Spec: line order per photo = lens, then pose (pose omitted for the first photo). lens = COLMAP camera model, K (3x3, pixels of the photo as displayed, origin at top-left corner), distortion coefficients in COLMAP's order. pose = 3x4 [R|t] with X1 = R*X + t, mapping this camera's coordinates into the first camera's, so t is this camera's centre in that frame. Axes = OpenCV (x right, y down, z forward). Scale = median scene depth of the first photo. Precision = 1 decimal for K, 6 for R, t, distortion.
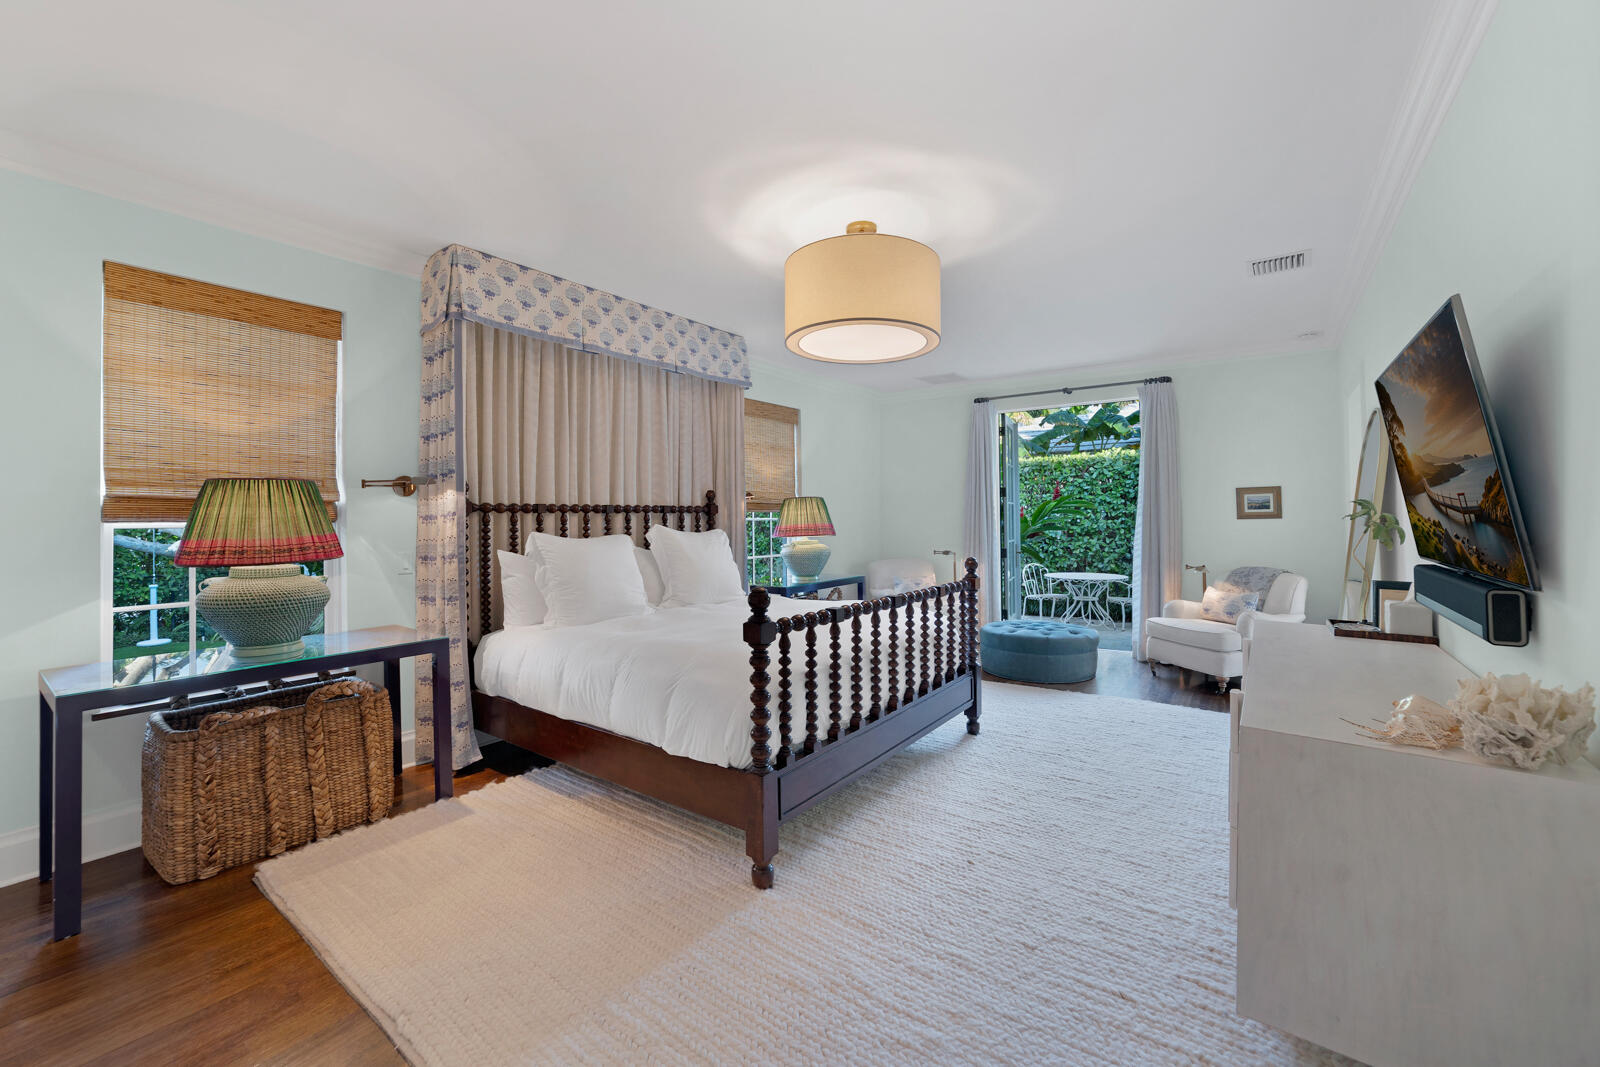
lens RADIAL K [[631.9, 0, 799.8], [0, 631.9, 519.9], [0, 0, 1]] dist [-0.013349, 0.001876]
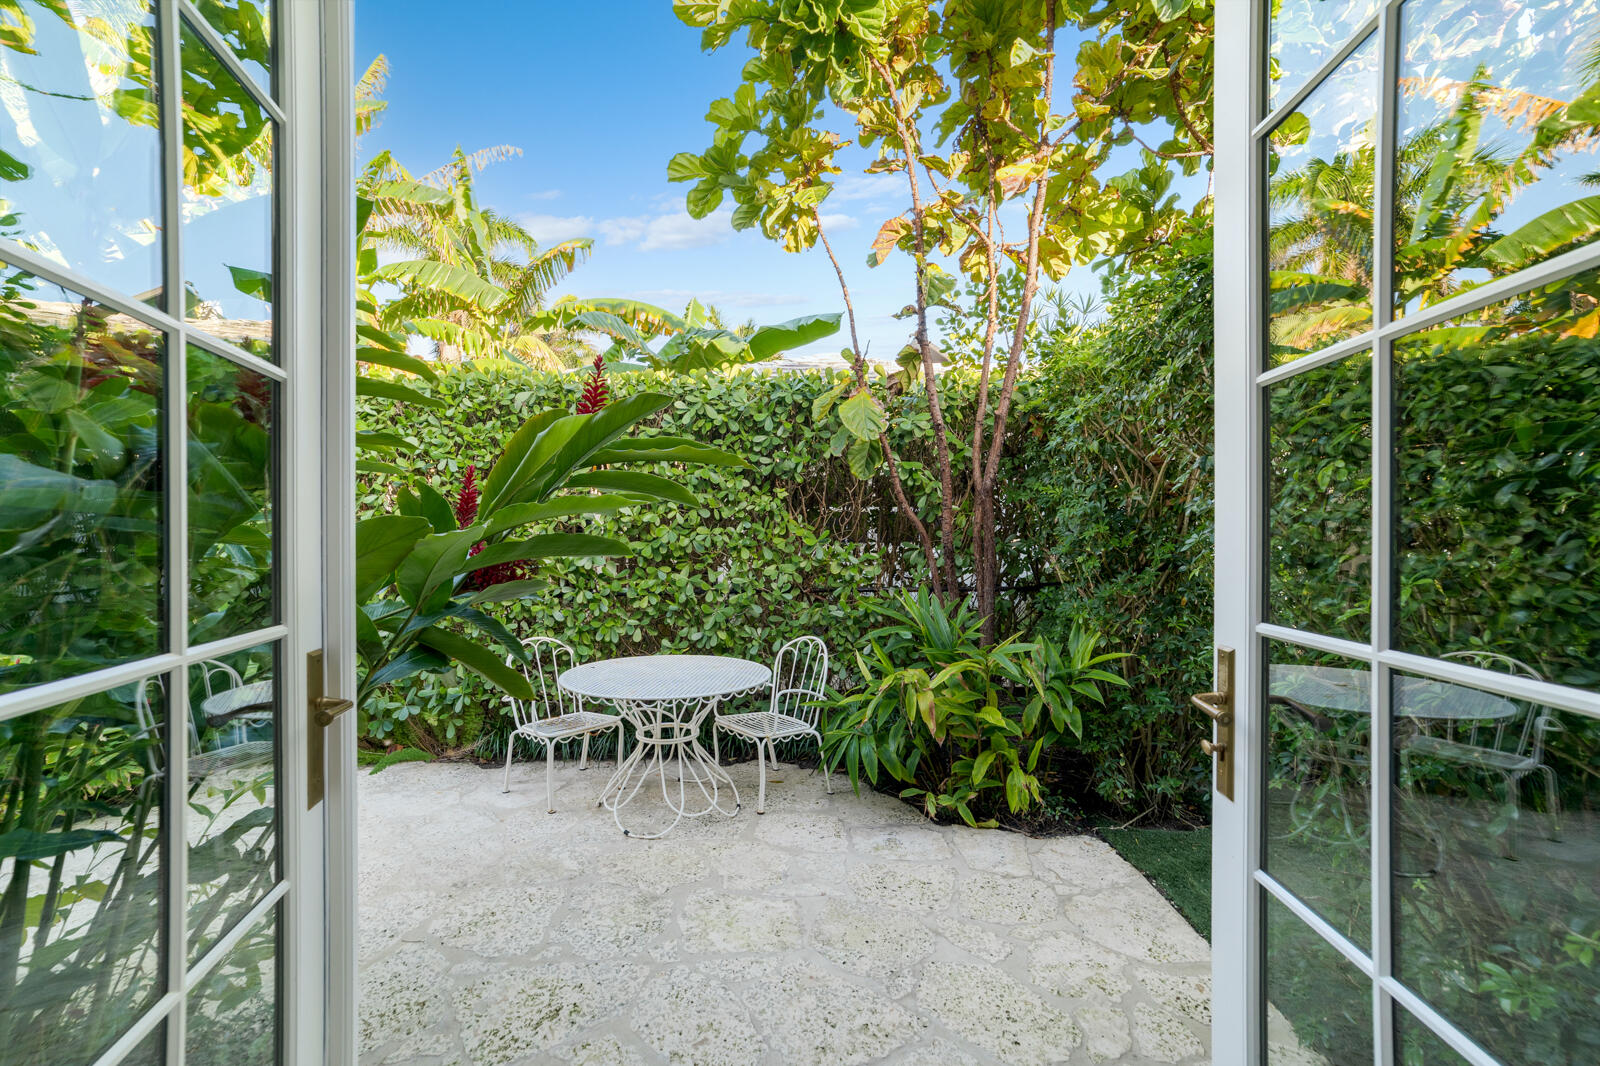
lens RADIAL K [[631.9, 0, 799.7], [0, 631.9, 530.9], [0, 0, 1]] dist [-0.013349, 0.001876]
pose [[0.769939, 0.010031, 0.638039, 0.261215], [-0.012556, 0.999921, -0.000569, 0.002012], [-0.637994, -0.007573, 0.770004, 0.631741]]
